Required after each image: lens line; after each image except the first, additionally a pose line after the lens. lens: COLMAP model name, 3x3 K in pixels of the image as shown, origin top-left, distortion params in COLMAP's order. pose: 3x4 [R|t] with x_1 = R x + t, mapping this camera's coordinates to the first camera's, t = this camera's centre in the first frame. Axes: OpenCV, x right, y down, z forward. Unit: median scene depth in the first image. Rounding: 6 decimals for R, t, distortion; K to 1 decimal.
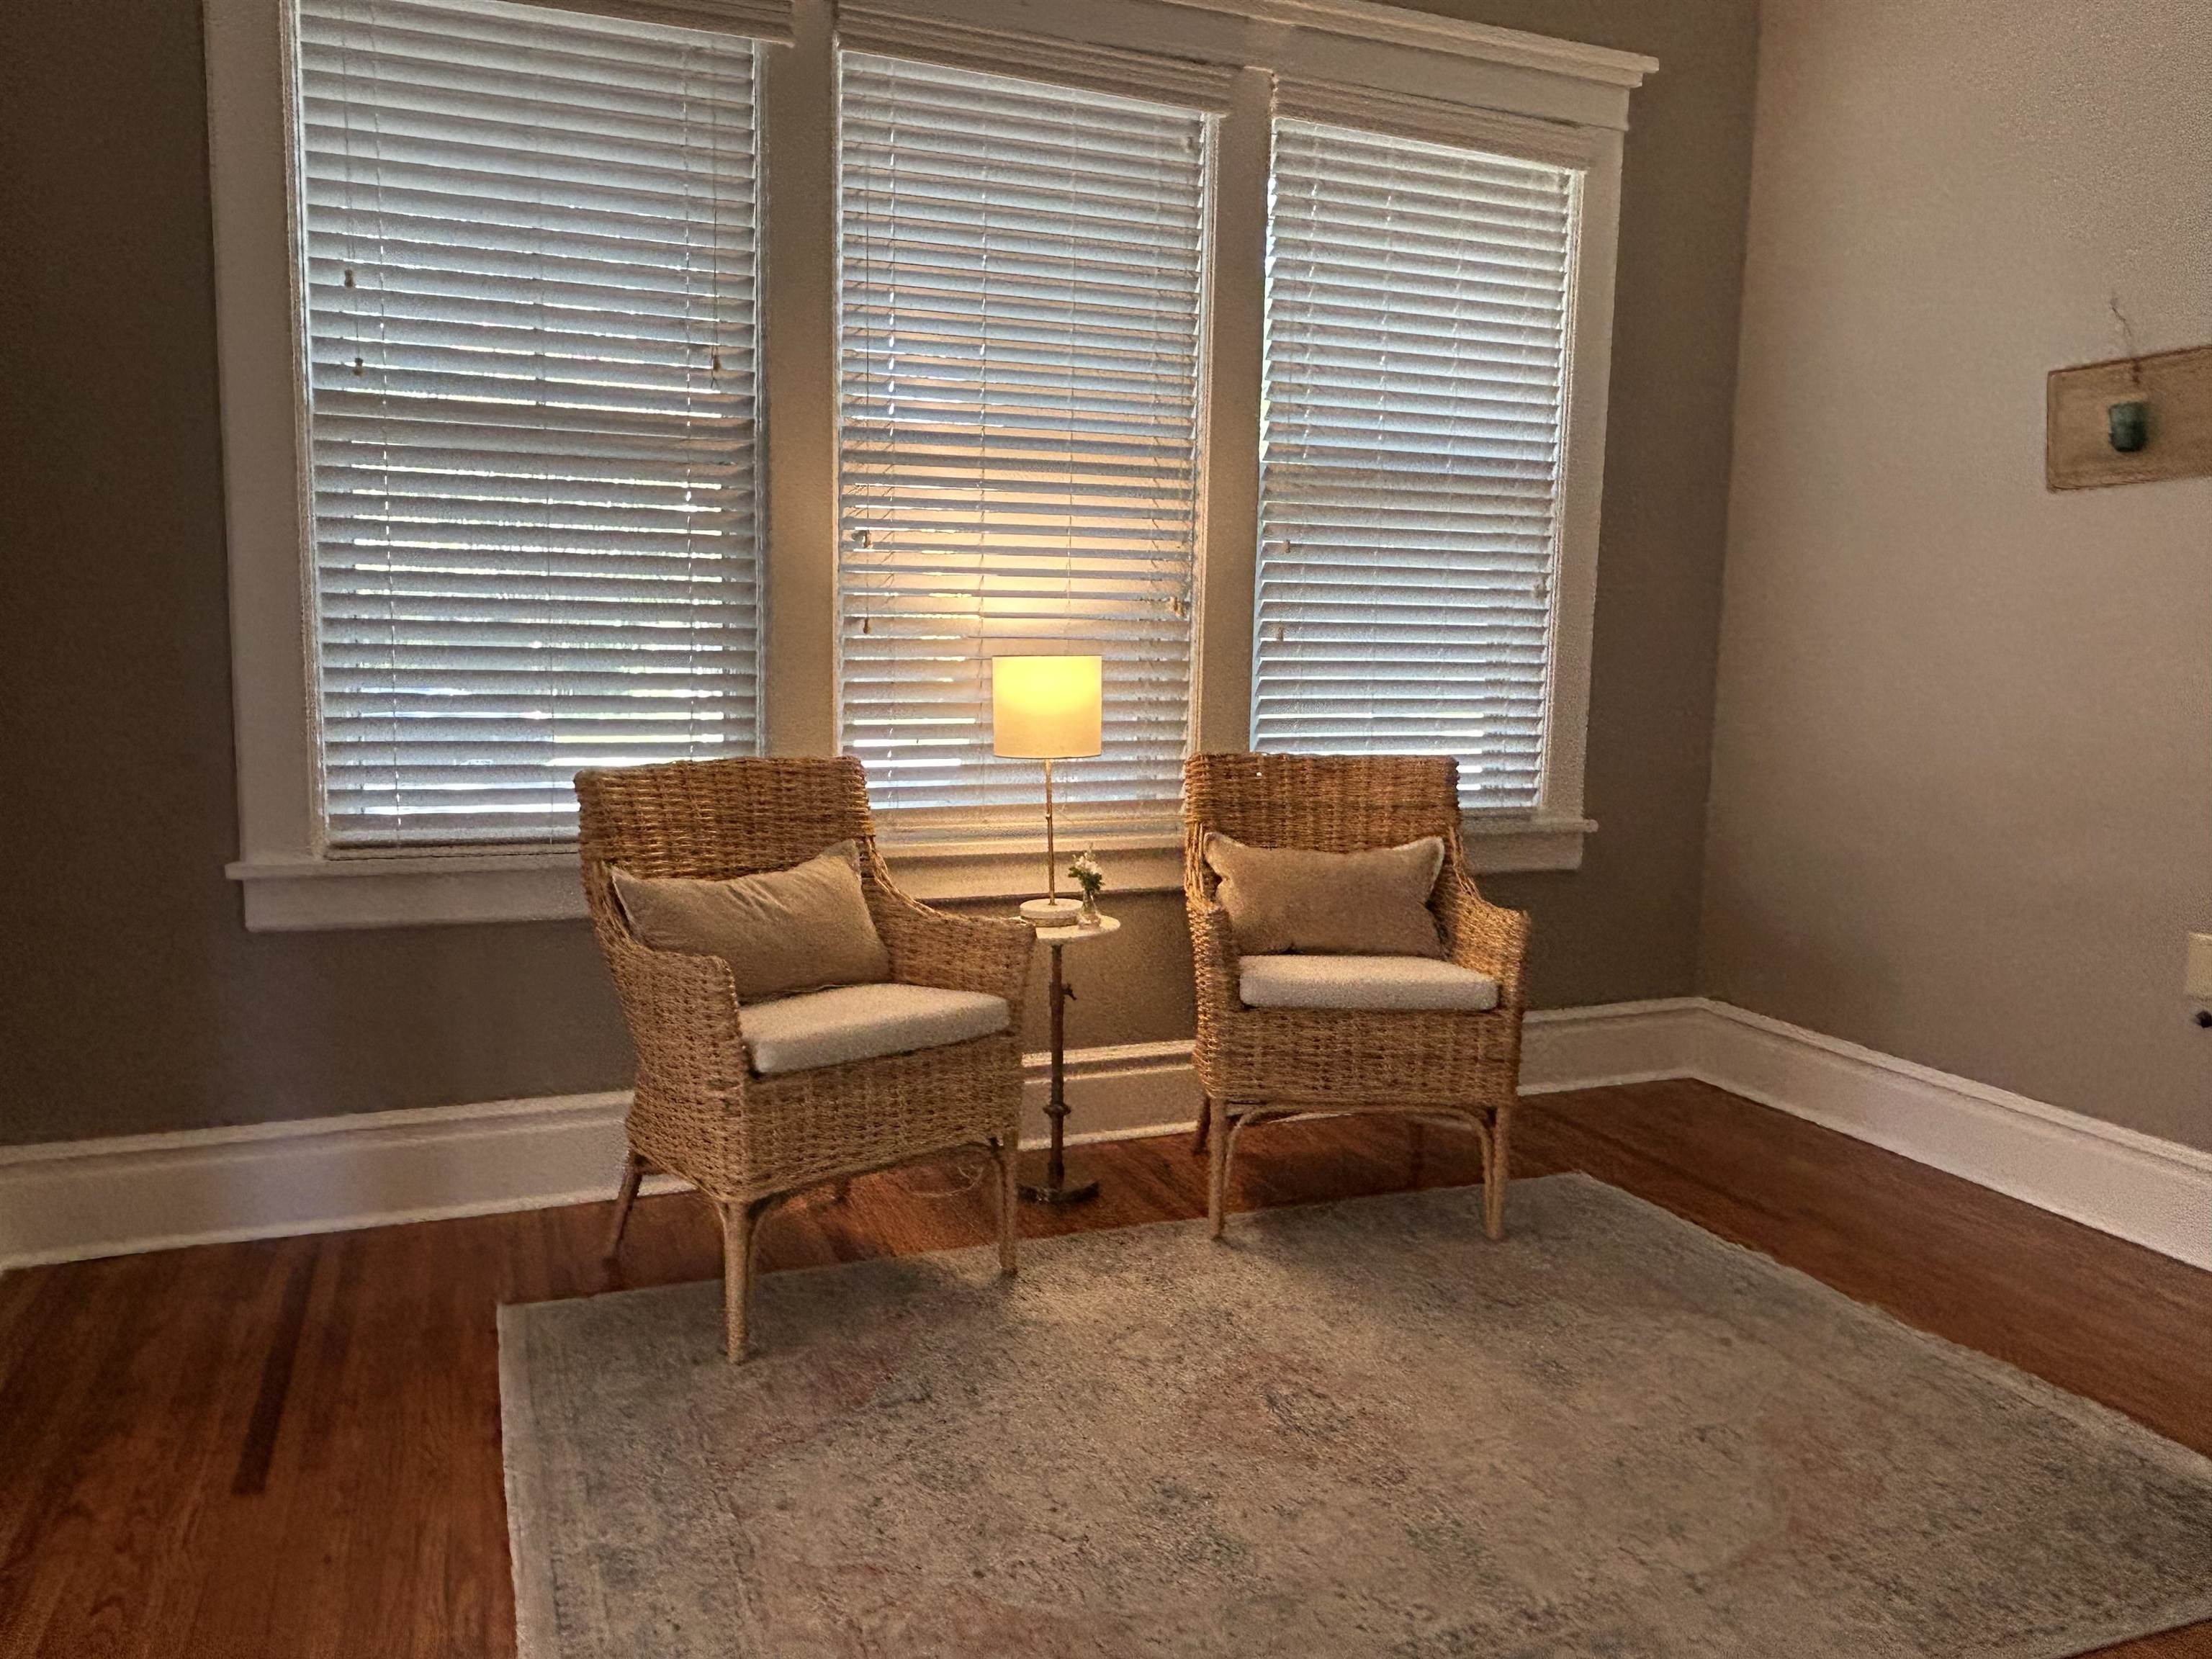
lens RADIAL K [[1557.6, 0, 1104.2], [0, 1557.6, 829.4], [0, 0, 1]] dist [-0.000149, -0.000053]
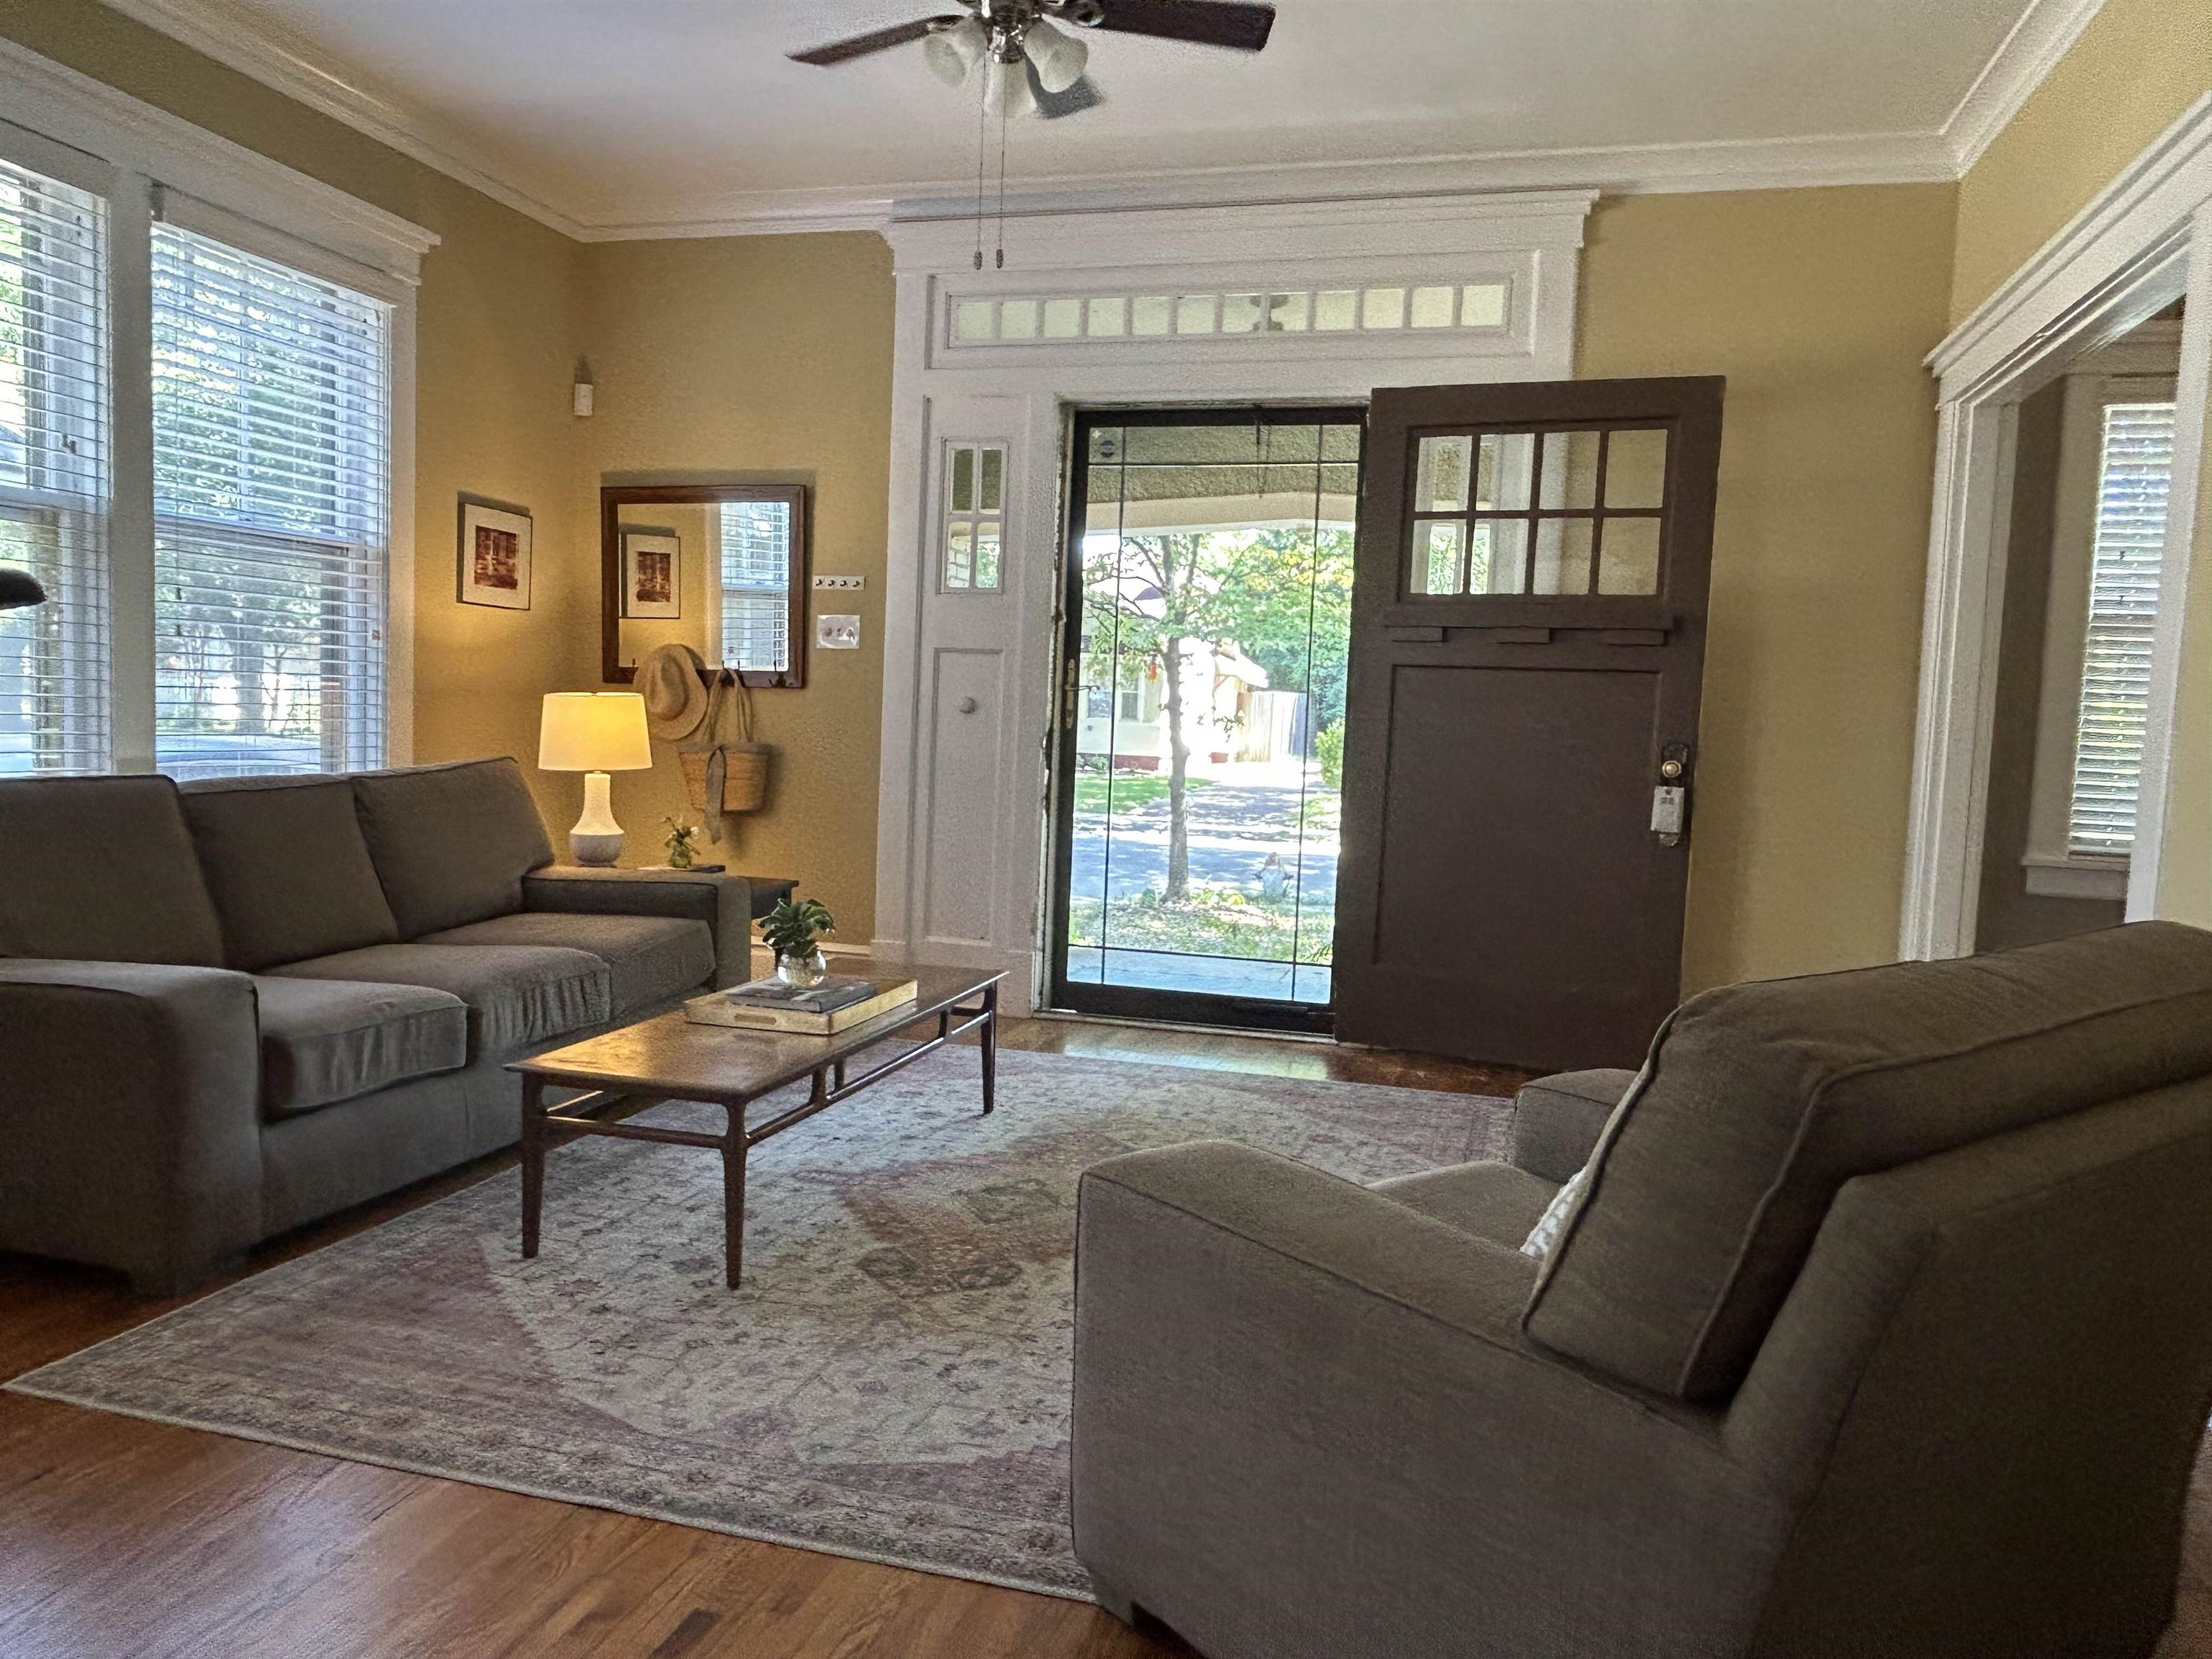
lens RADIAL K [[1557.6, 0, 1105.3], [0, 1557.6, 830.6], [0, 0, 1]] dist [-0.000149, -0.000053]
pose [[0.794379, 0.060750, -0.604377, -0.295527], [-0.096725, 0.994942, -0.027124, 0.150997], [0.599672, 0.080005, 0.796237, -1.216463]]
